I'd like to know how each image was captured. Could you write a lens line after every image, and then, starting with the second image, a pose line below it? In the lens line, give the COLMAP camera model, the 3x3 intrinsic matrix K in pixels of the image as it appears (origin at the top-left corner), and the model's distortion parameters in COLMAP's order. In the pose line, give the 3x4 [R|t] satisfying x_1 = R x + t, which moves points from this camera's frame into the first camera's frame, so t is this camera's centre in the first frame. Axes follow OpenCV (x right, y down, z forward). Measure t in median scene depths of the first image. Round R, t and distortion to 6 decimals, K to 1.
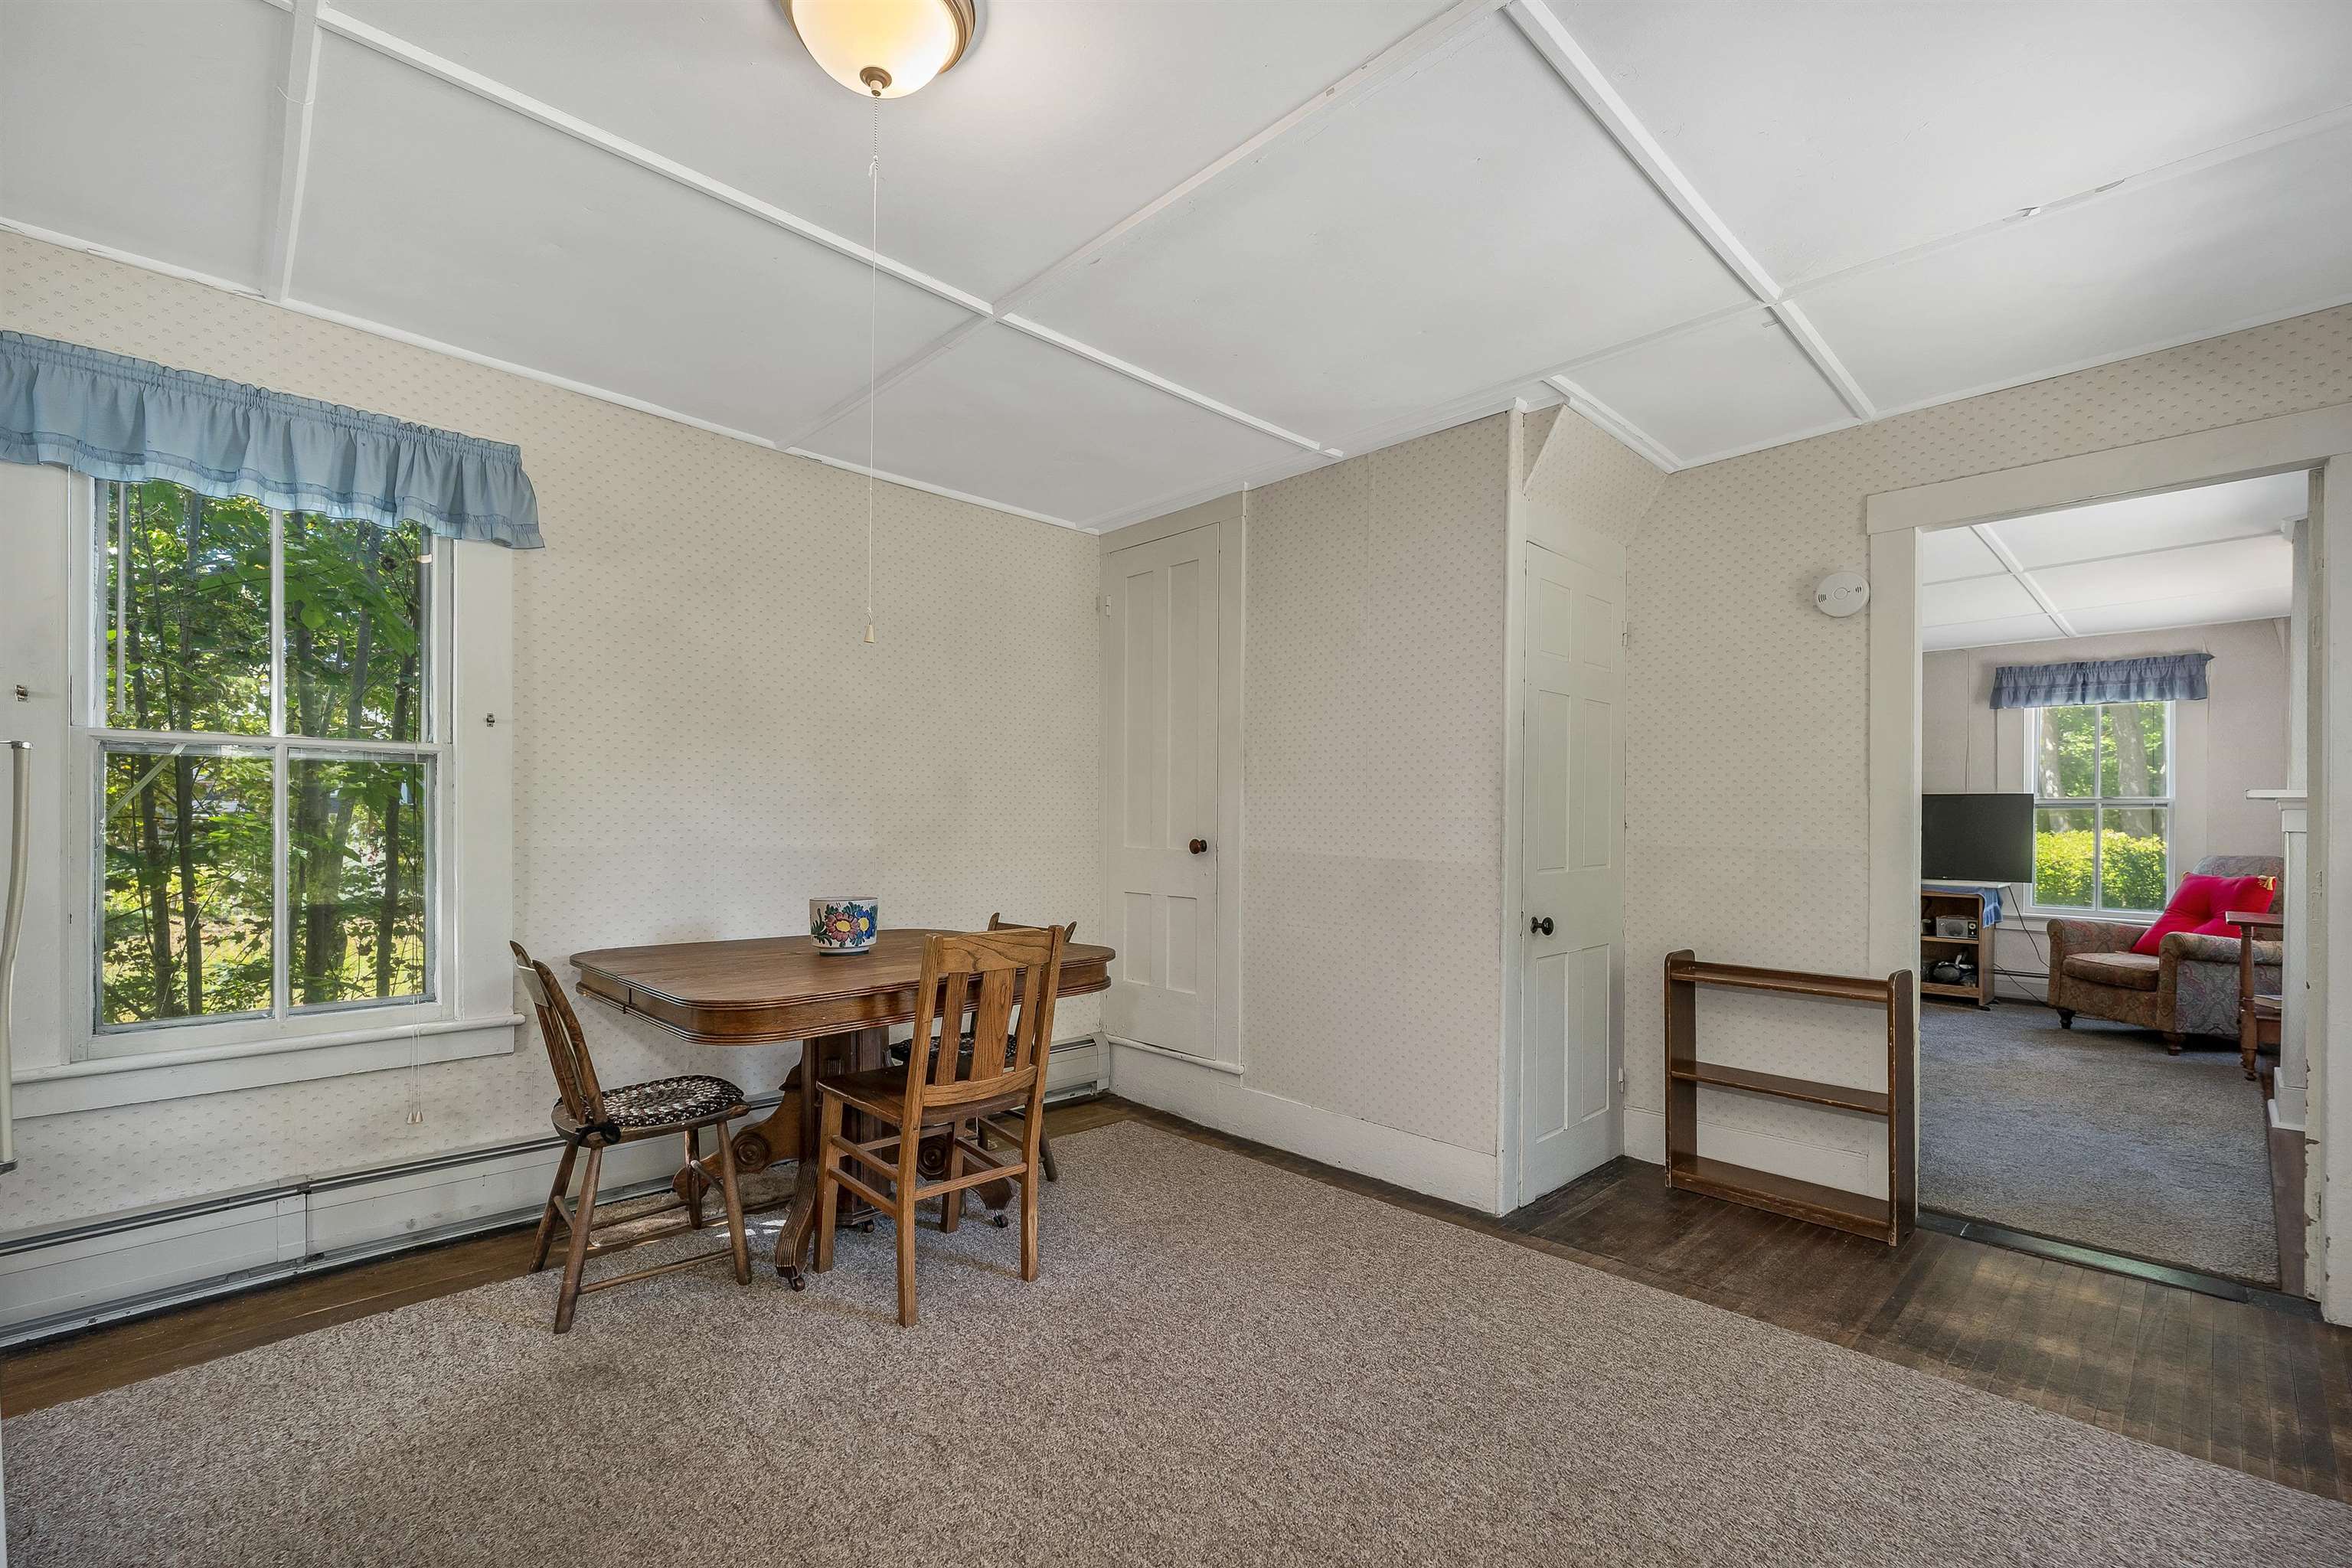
lens RADIAL K [[1042.4, 0, 1170.2], [0, 1042.4, 811.1], [0, 0, 1]] dist [0.001914, 0.000497]
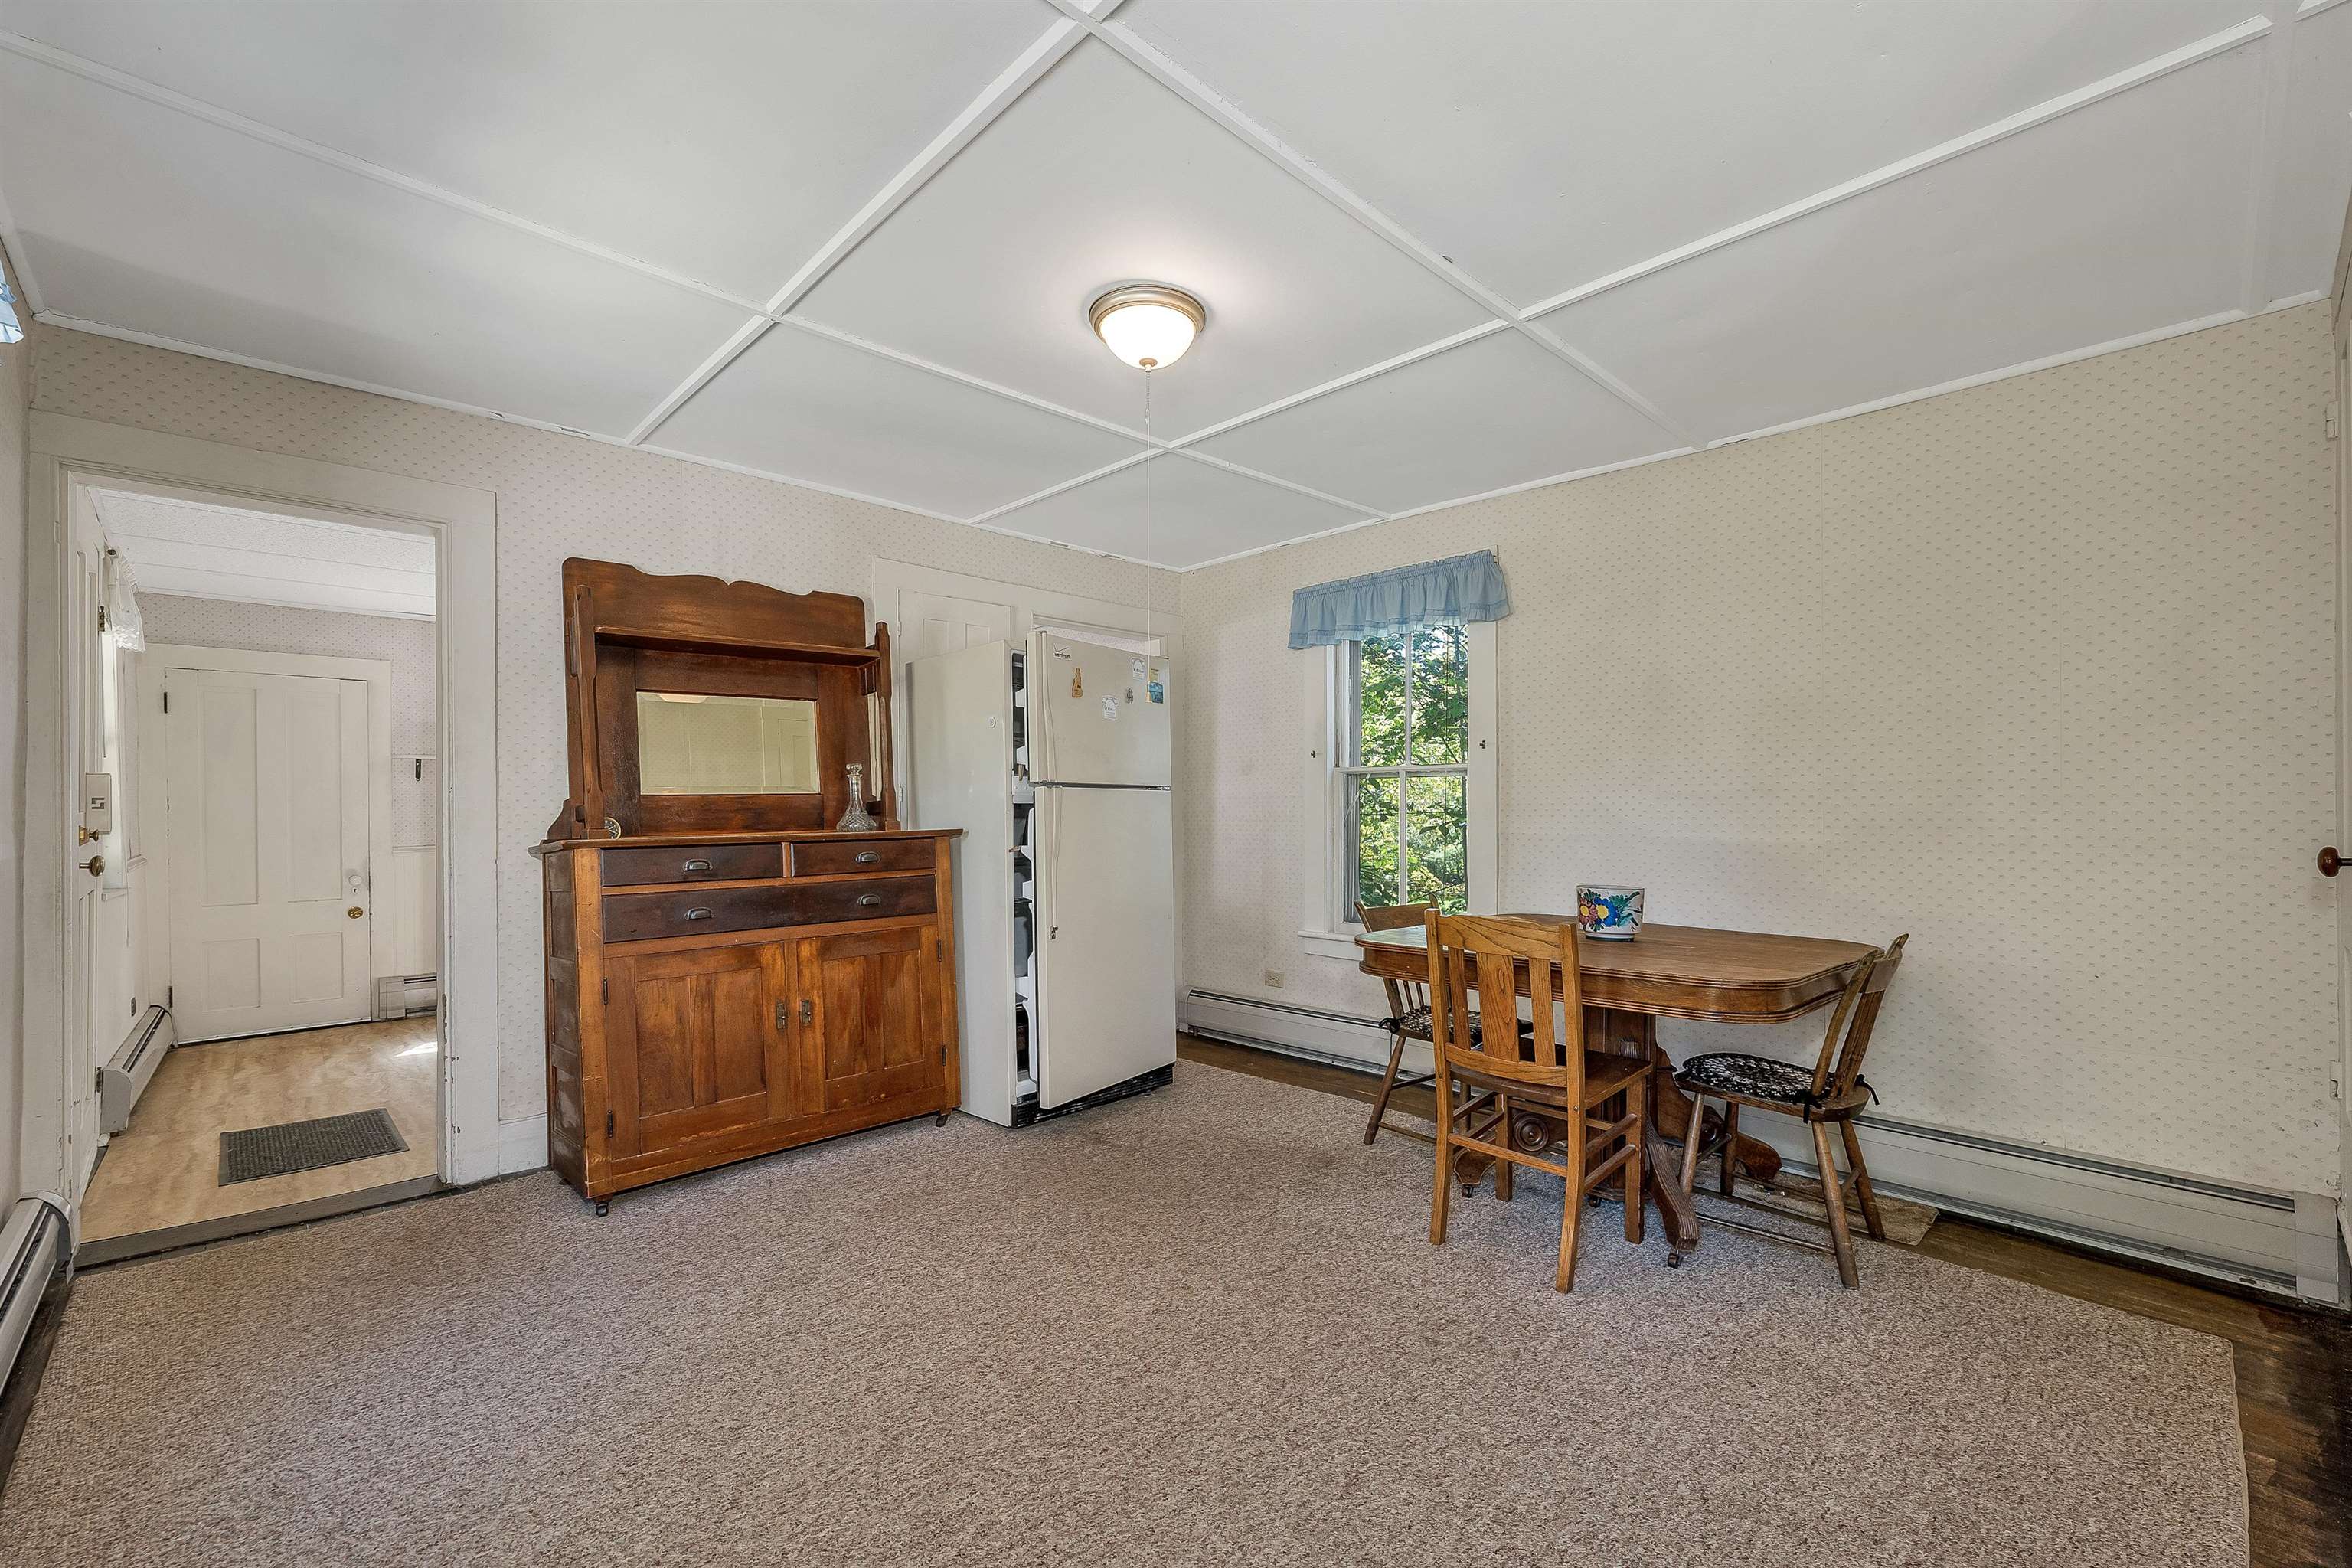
lens RADIAL K [[980.0, 0, 1170.8], [0, 980.0, 795.4], [0, 0, 1]] dist [-0.002663, -0.000388]
pose [[-0.037217, -0.022592, -0.999052, 0.783576], [0.006198, 0.999720, -0.022838, 0.013691], [0.999288, -0.007043, -0.037067, 0.676479]]
